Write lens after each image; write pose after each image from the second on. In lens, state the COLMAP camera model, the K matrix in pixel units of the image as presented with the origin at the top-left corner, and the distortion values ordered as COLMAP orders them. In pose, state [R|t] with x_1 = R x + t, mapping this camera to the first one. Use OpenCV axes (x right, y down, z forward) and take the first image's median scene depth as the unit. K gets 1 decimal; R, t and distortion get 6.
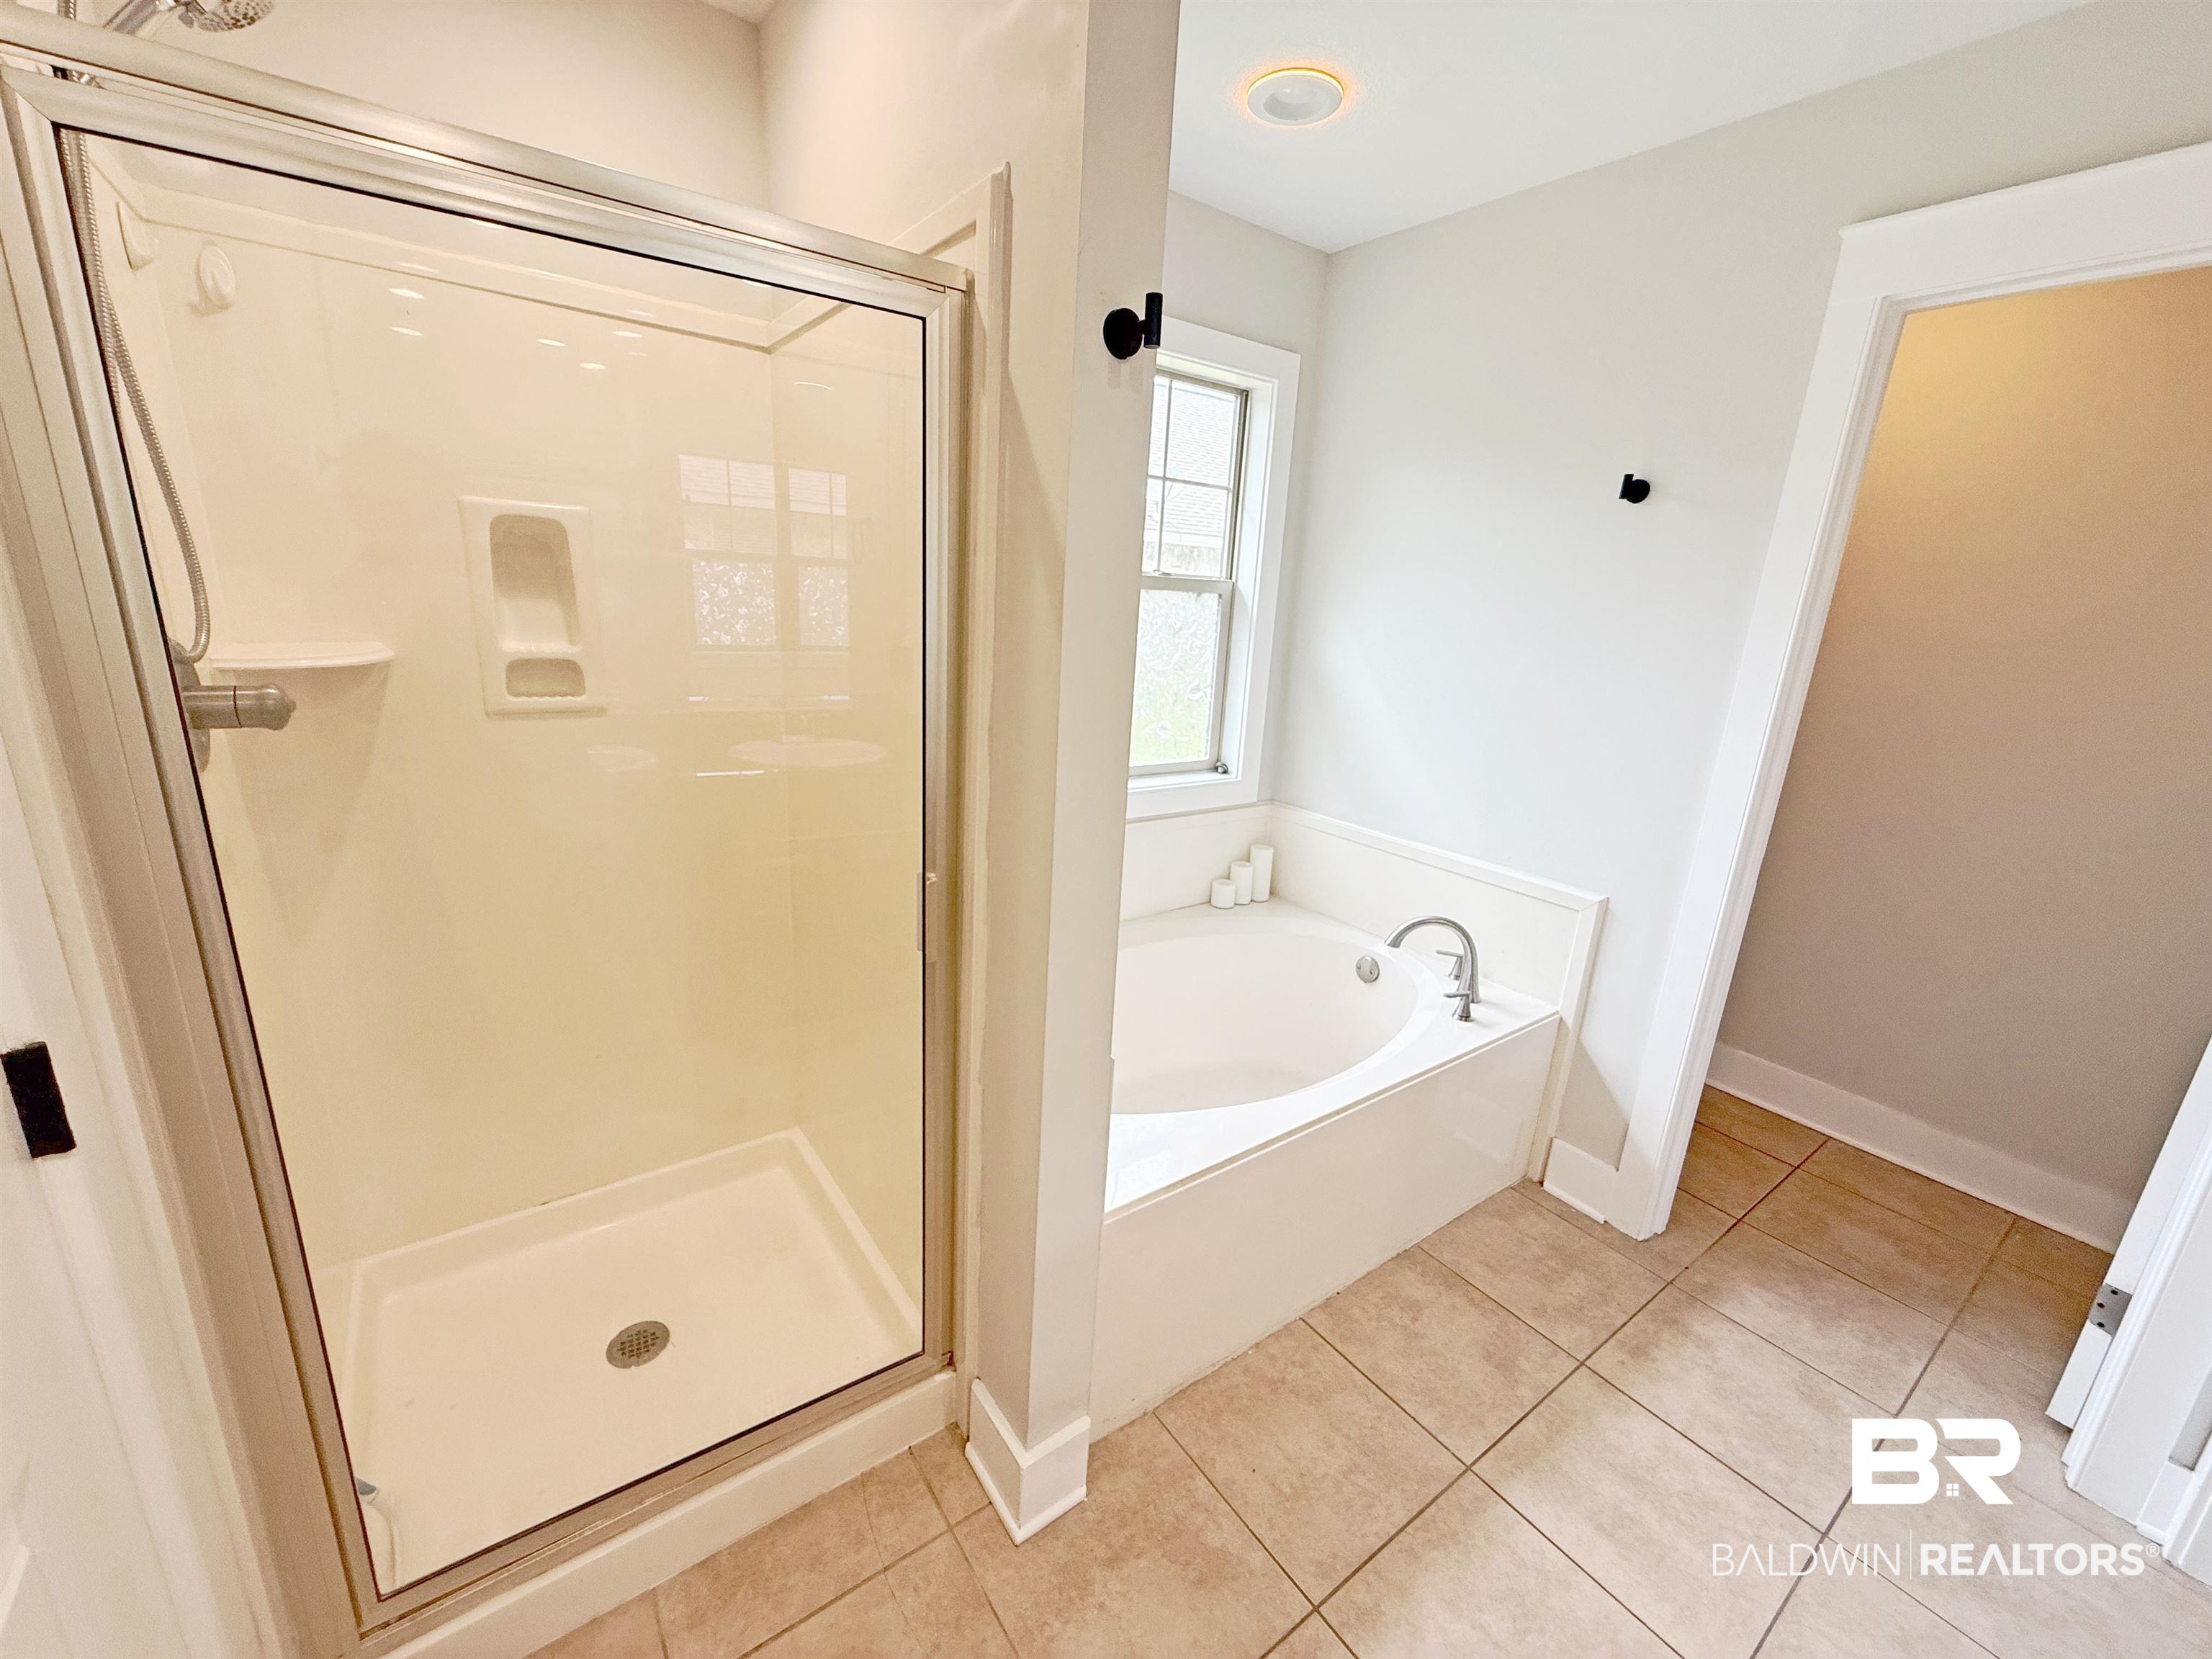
lens RADIAL K [[880.1, 0, 1095.4], [0, 880.1, 834.2], [0, 0, 1]] dist [-0.001162, 0.000971]
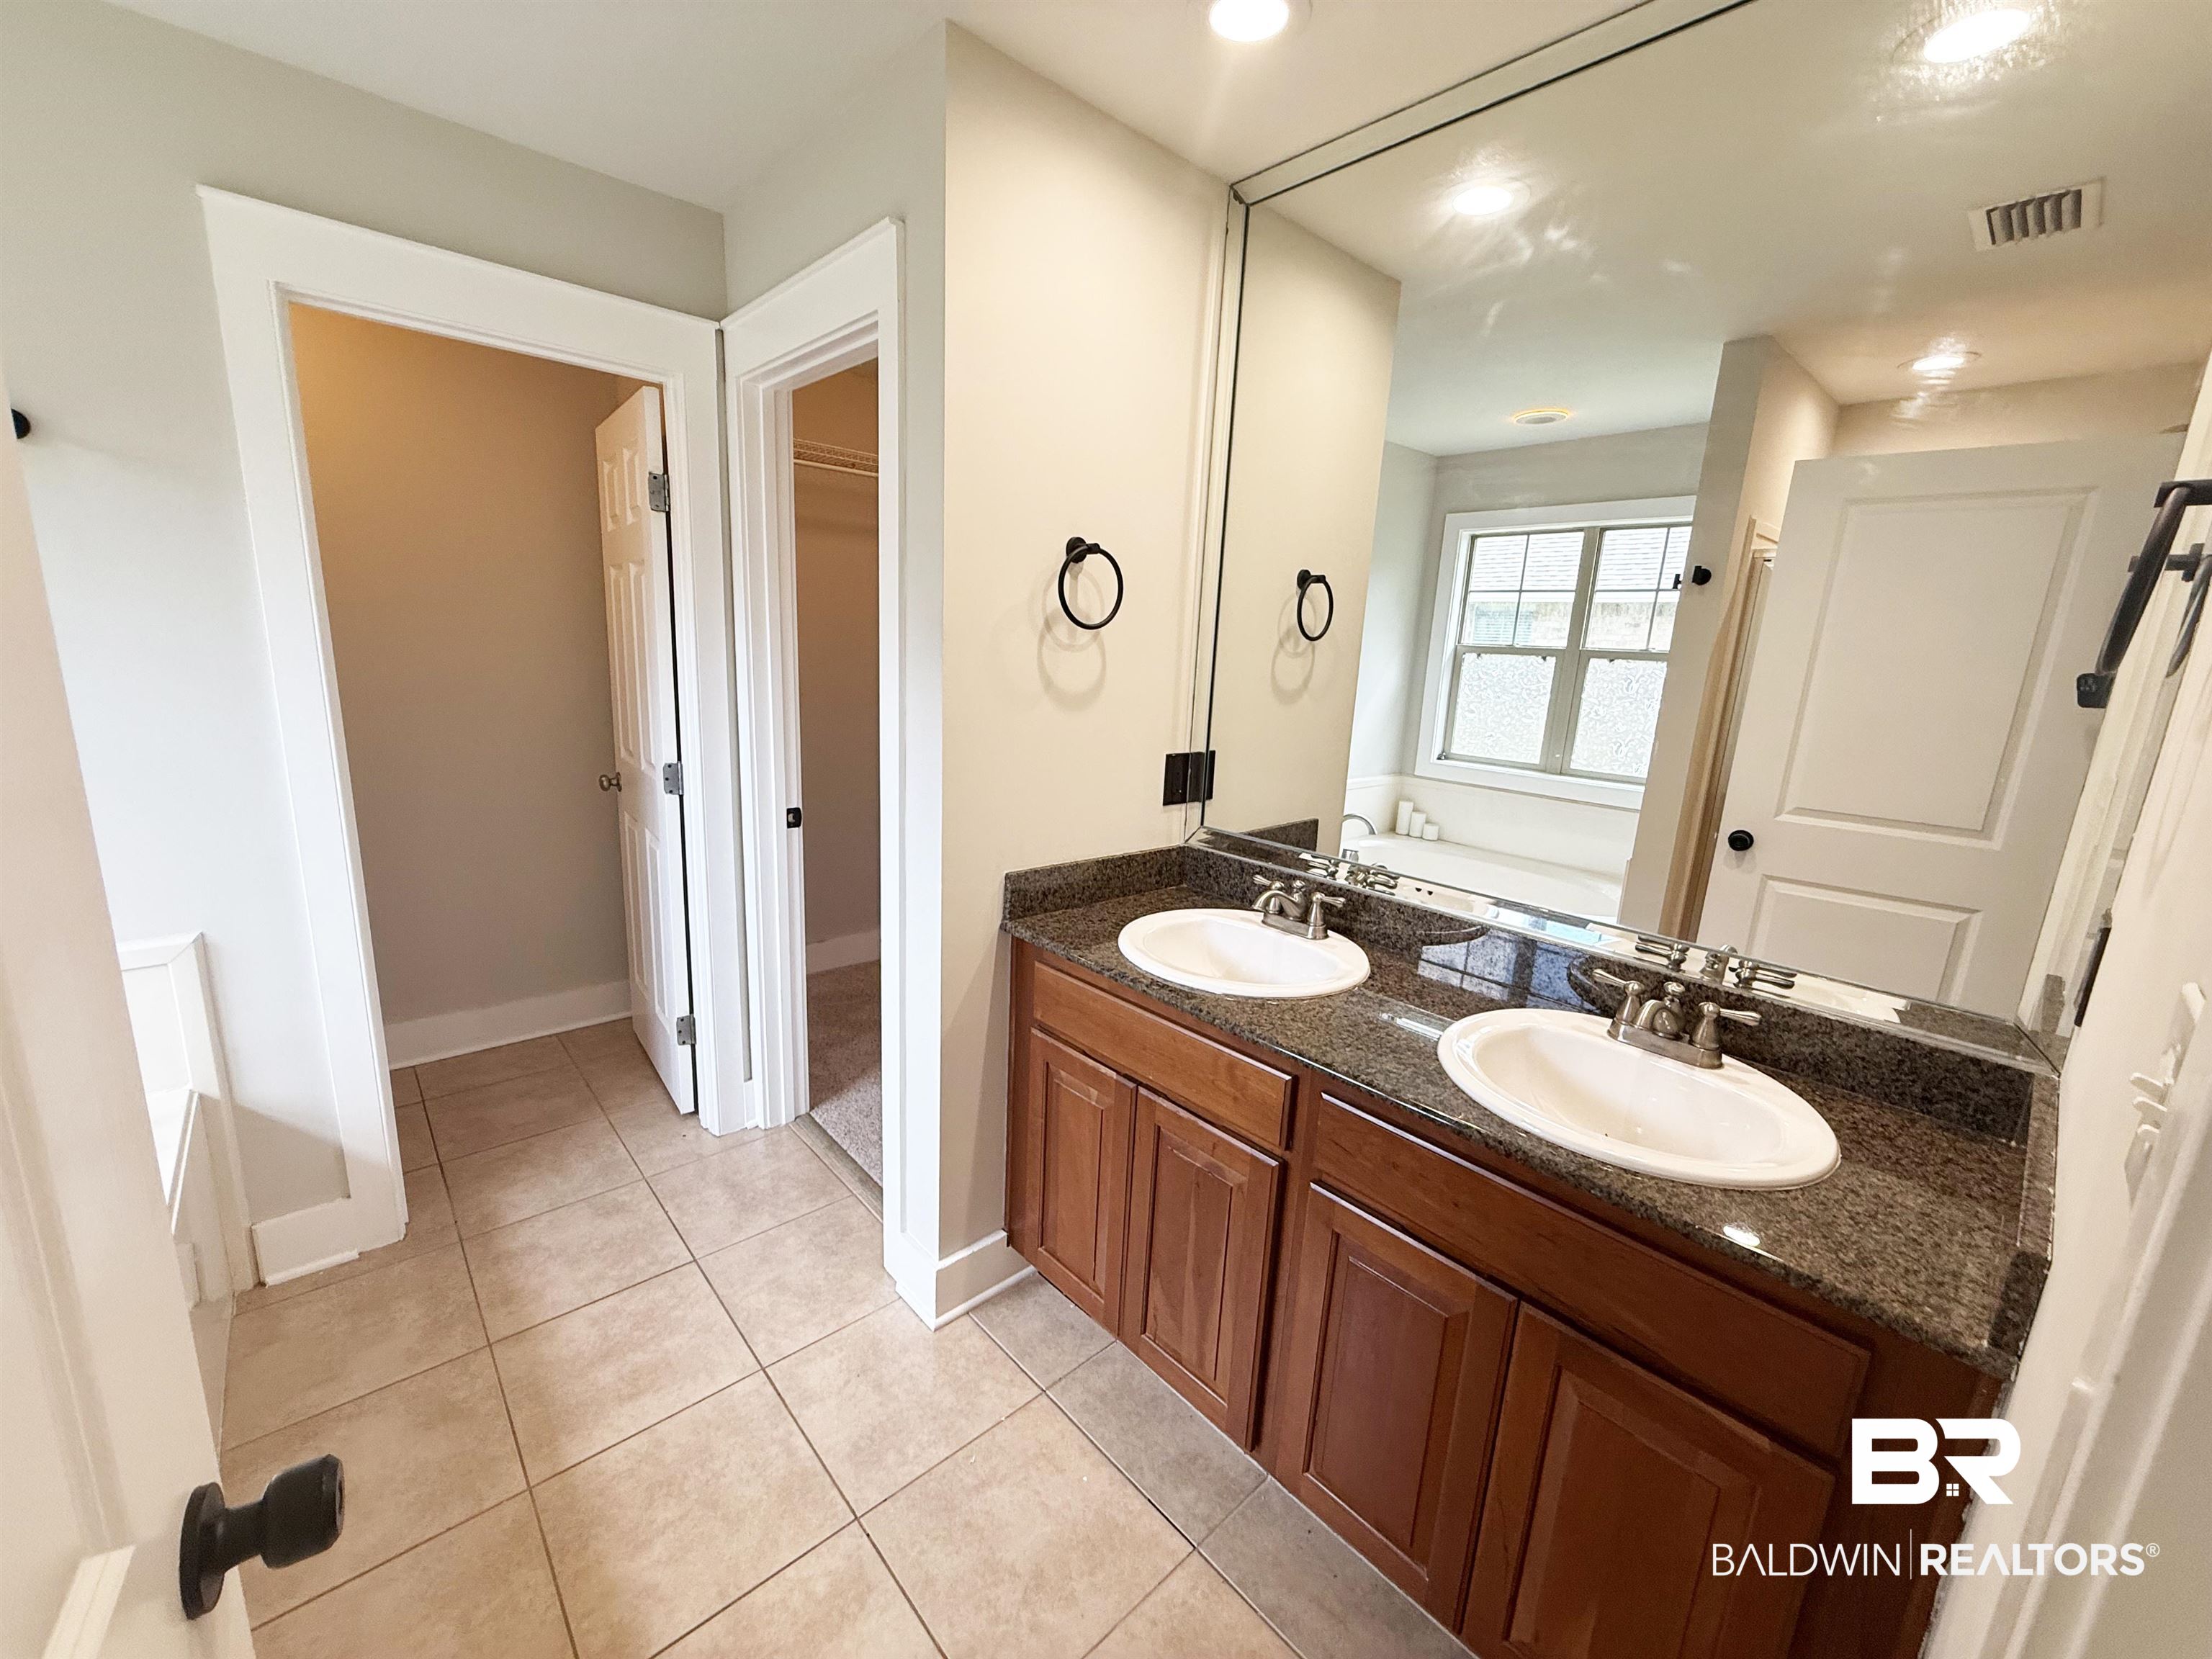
lens RADIAL K [[880.1, 0, 1097.0], [0, 880.1, 830.7], [0, 0, 1]] dist [-0.001162, 0.000971]
pose [[-0.108990, -0.266798, 0.957570, -0.290502], [0.209835, 0.935426, 0.284511, -0.080177], [-0.971643, 0.231941, -0.045969, 0.203045]]
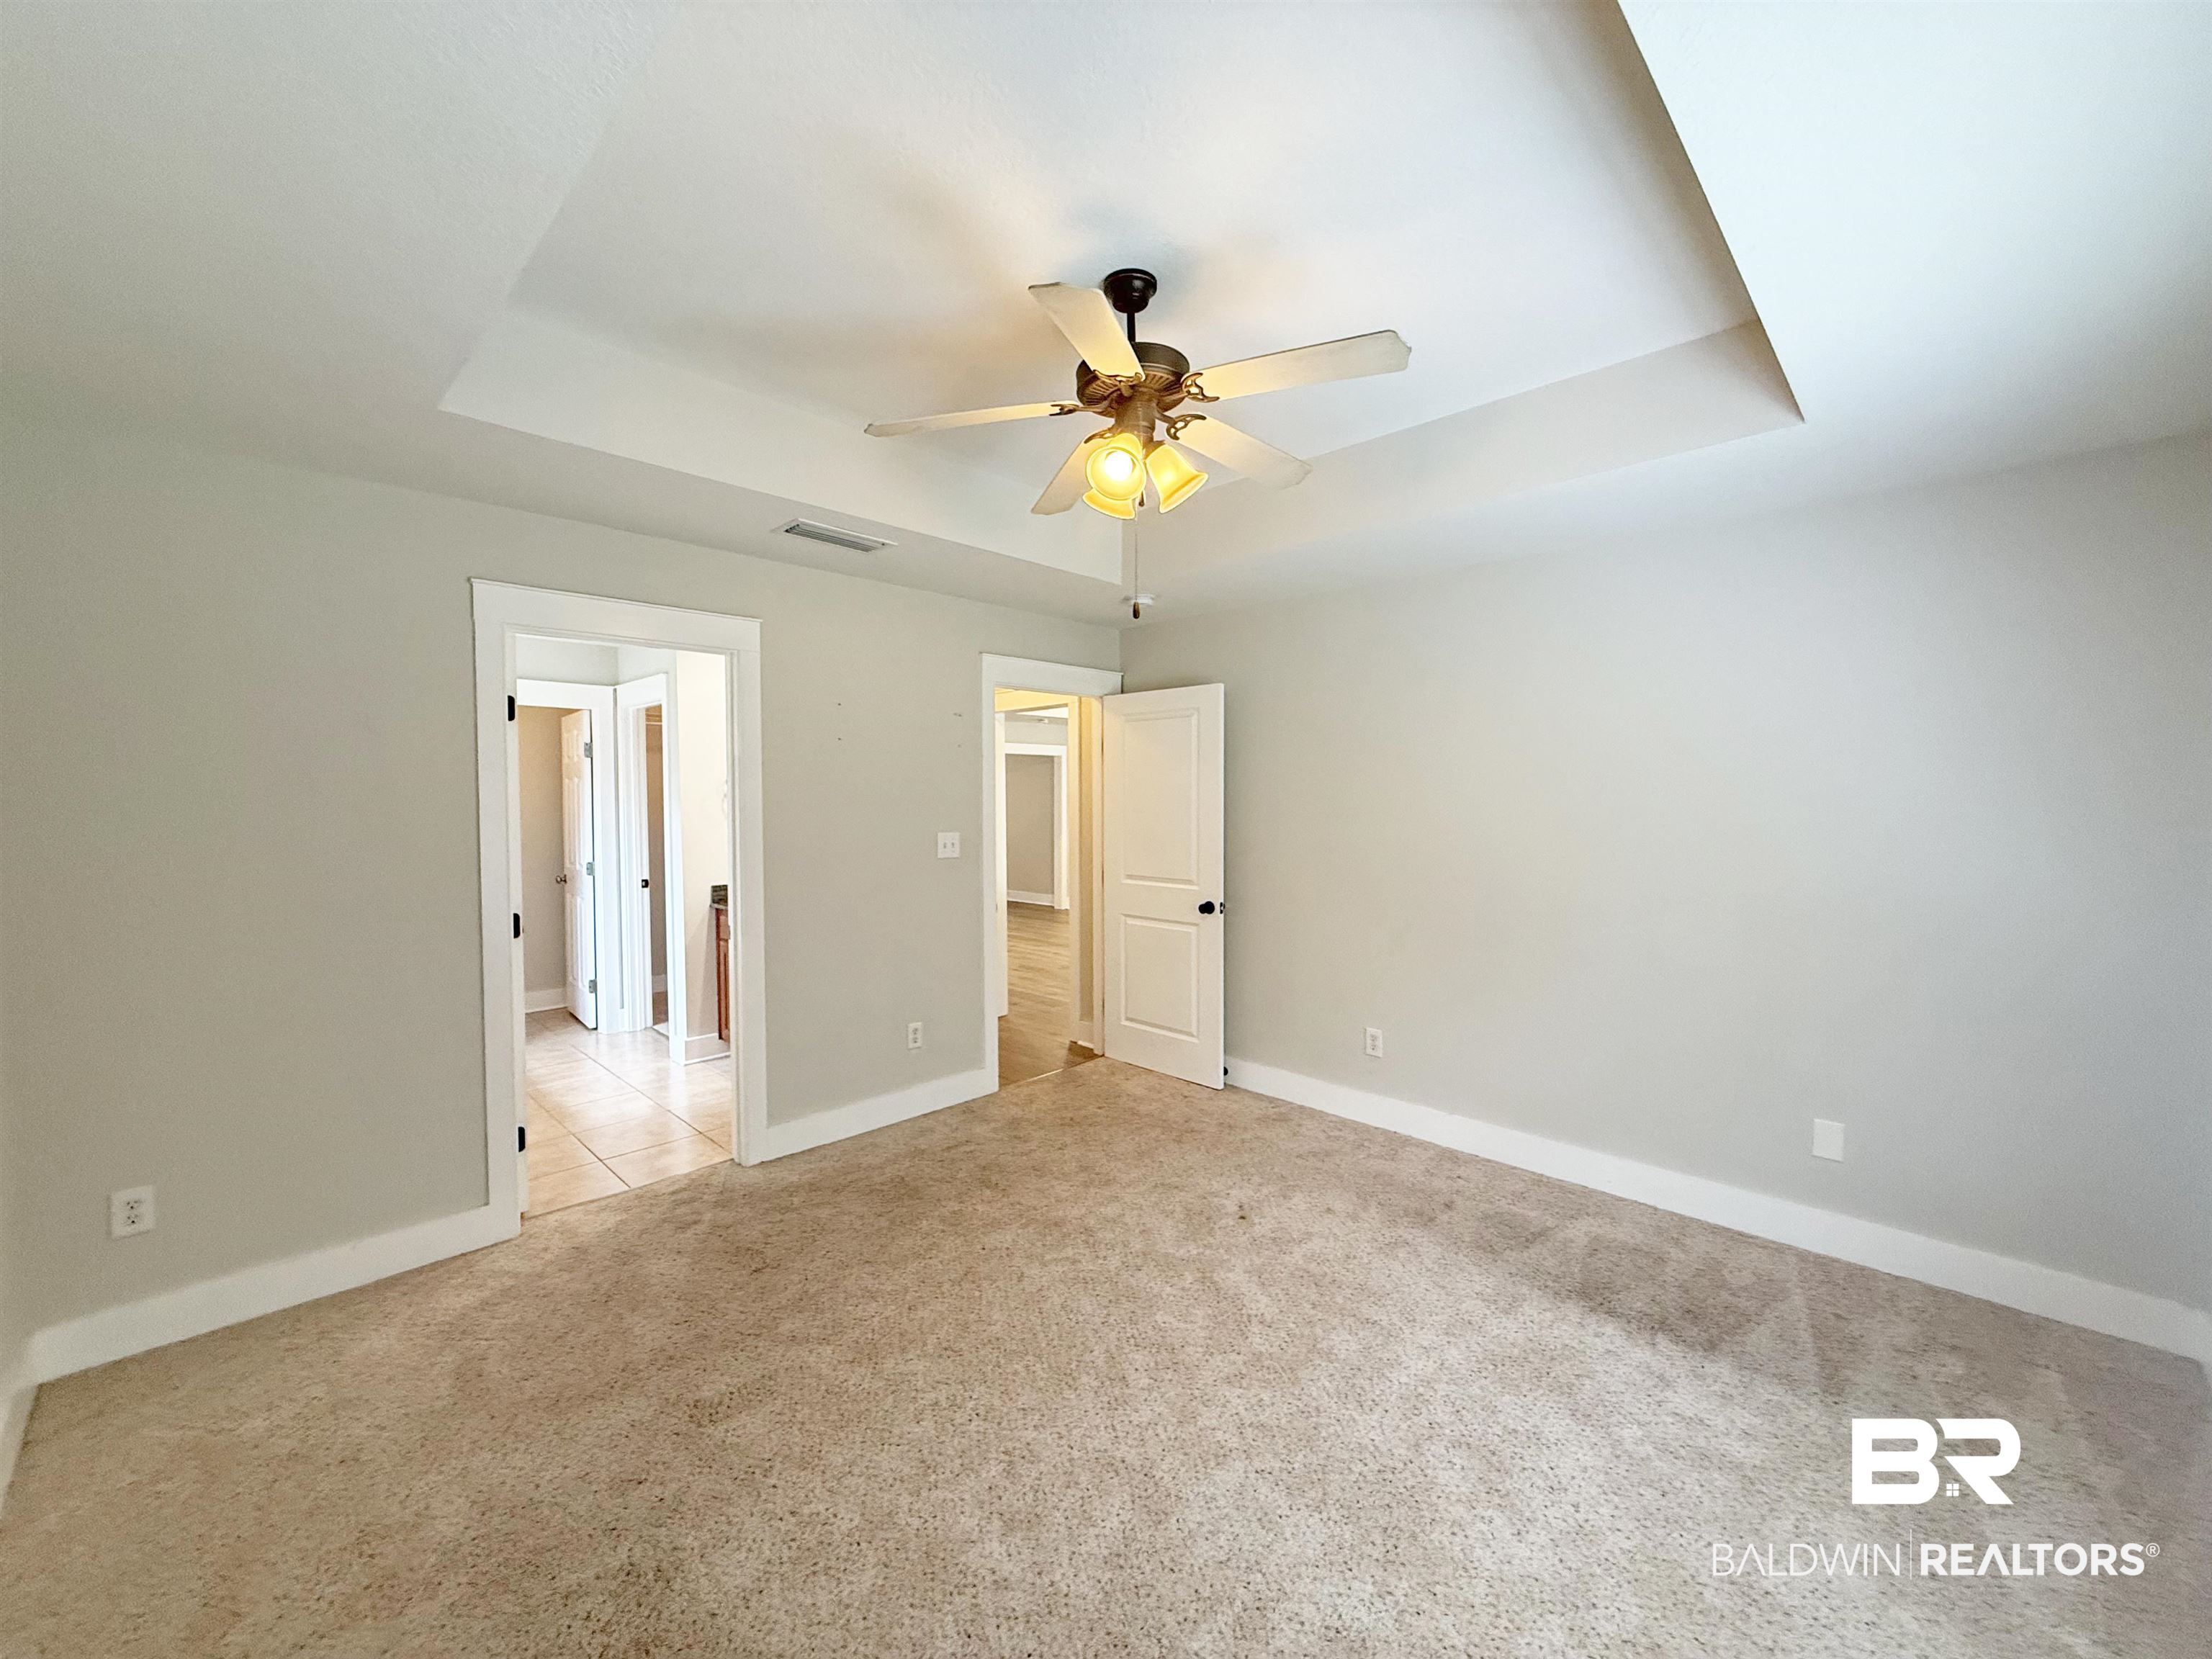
lens RADIAL K [[880.1, 0, 1108.0], [0, 880.1, 826.3], [0, 0, 1]] dist [-0.001162, 0.000971]
pose [[-0.175555, -0.081051, 0.981128, -2.004723], [0.255179, 0.958797, 0.124866, 0.014820], [-0.950823, 0.272284, -0.147639, -0.464865]]
